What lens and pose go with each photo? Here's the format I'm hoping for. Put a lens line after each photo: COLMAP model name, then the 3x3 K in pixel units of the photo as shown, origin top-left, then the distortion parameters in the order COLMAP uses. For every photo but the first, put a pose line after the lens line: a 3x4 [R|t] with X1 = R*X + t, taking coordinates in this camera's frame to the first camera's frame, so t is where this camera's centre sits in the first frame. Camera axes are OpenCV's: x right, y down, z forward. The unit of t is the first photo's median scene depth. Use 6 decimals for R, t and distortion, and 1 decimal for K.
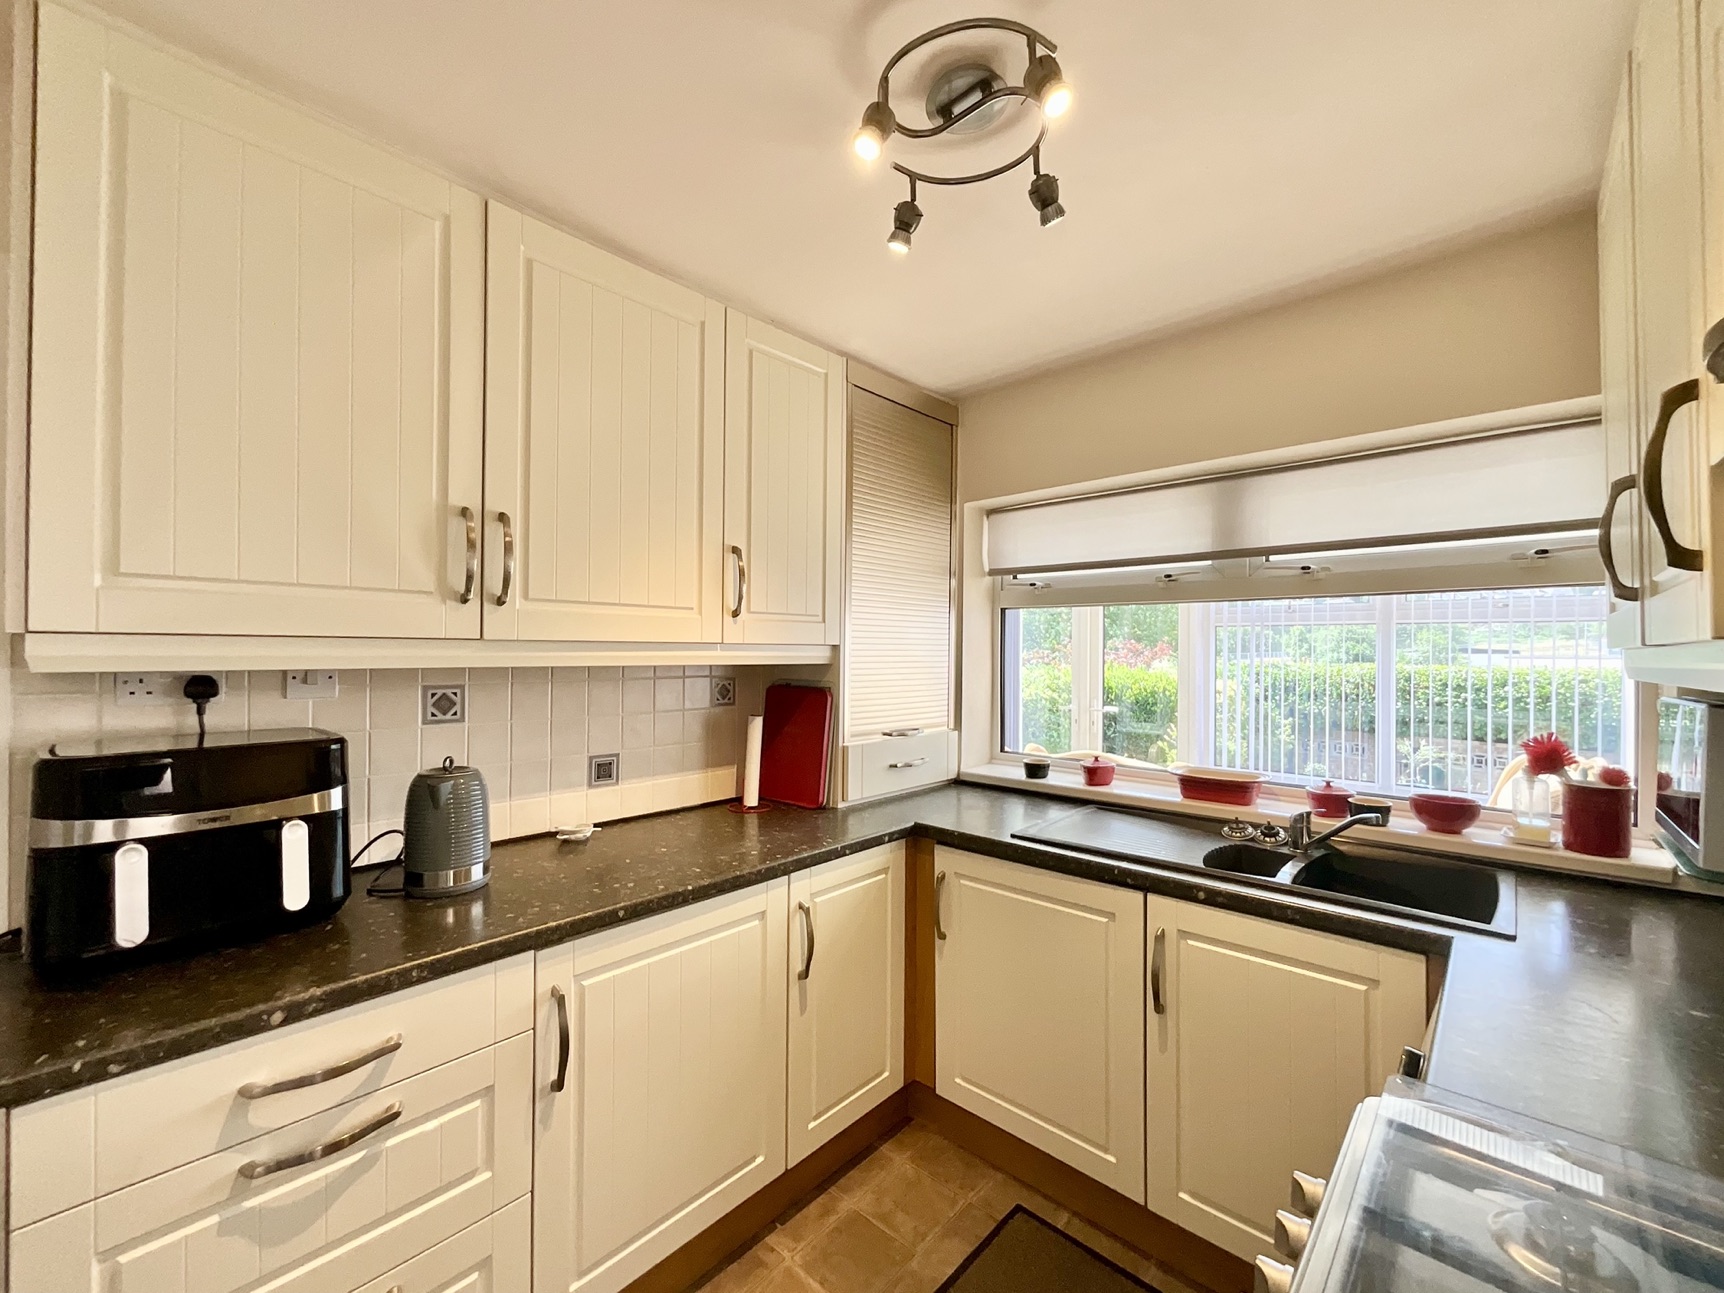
lens RADIAL K [[701.6, 0, 868.9], [0, 701.6, 646.8], [0, 0, 1]] dist [0.000971, 0.000751]
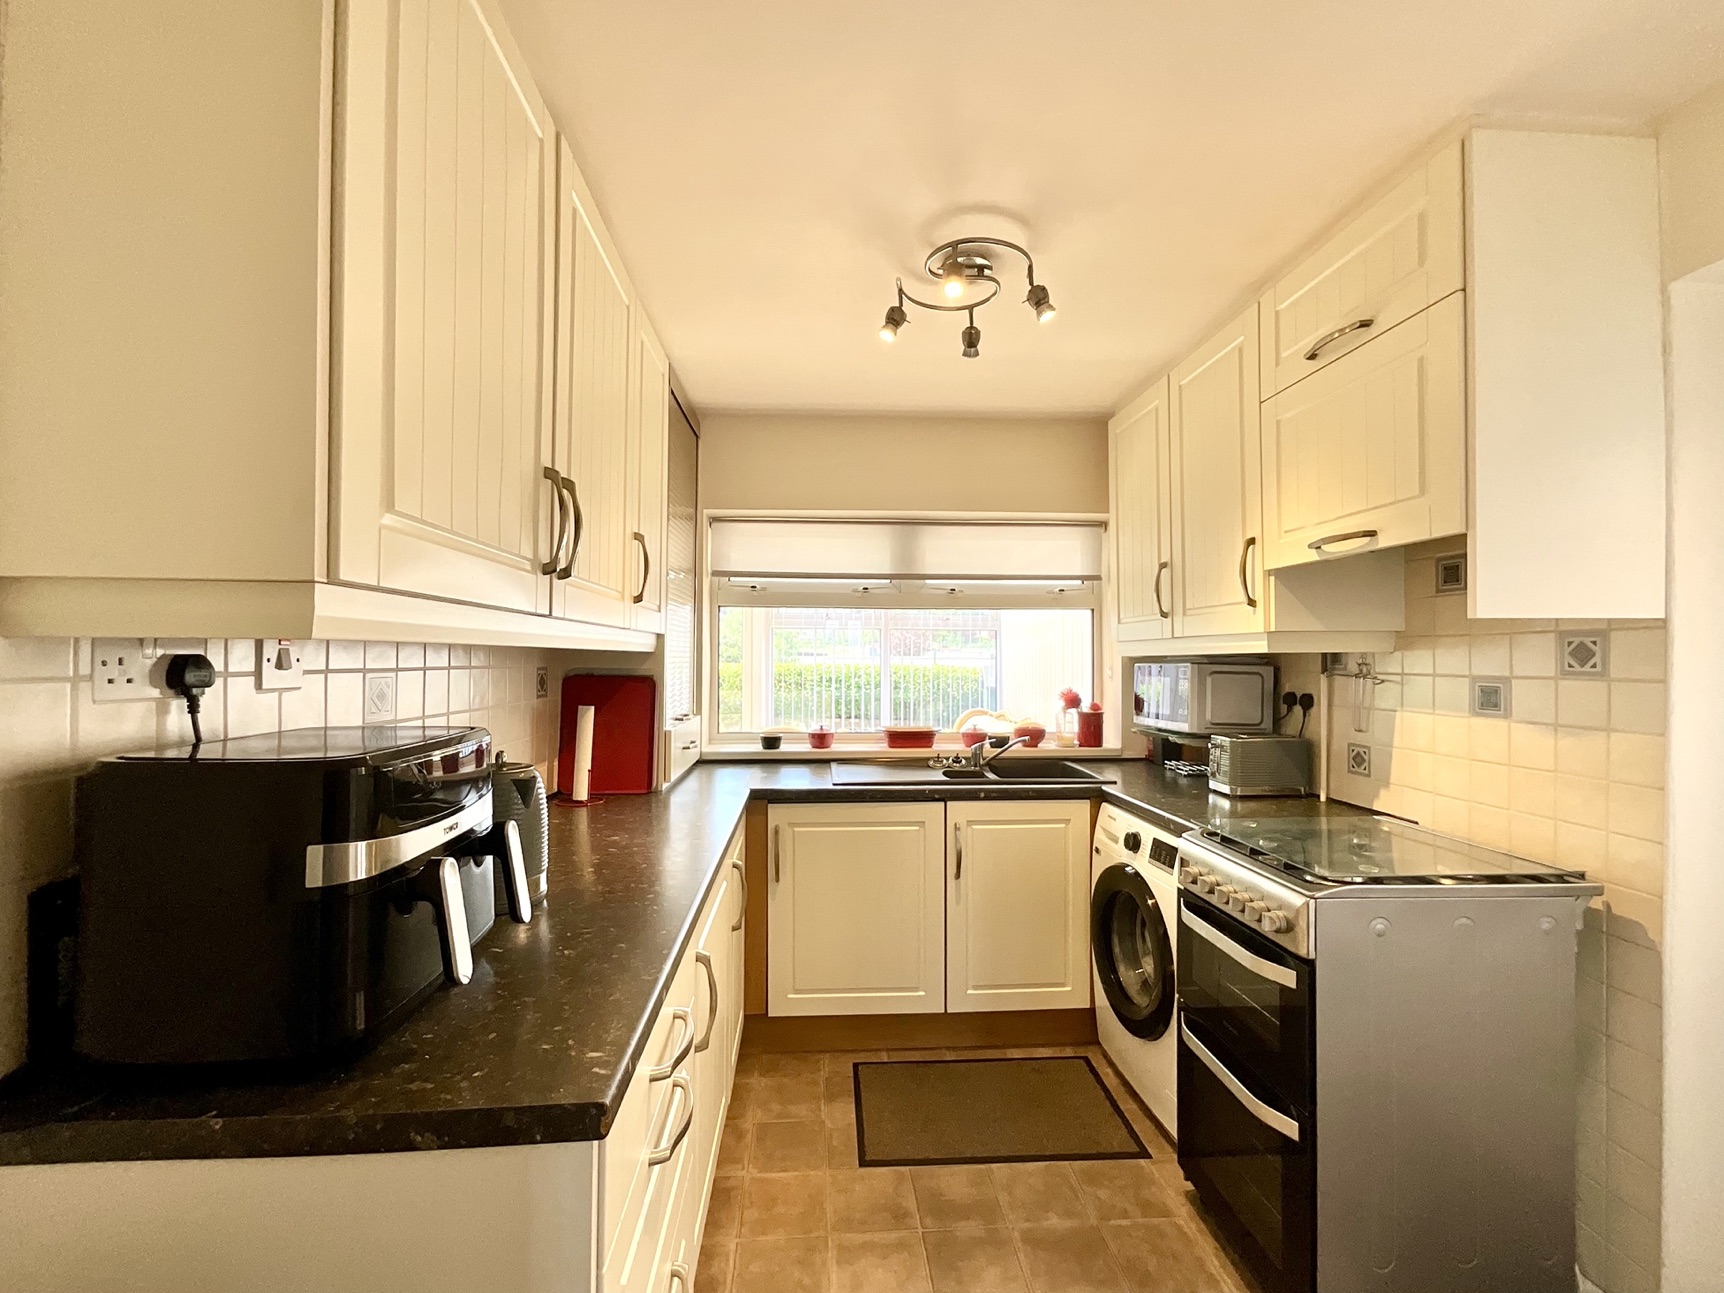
lens RADIAL K [[701.6, 0, 860.3], [0, 701.6, 647.3], [0, 0, 1]] dist [0.000971, 0.000751]
pose [[0.705669, 0.005905, 0.708517, -0.637360], [-0.003490, 0.999982, -0.004859, 0.023373], [-0.708533, 0.000956, 0.705677, 0.060114]]
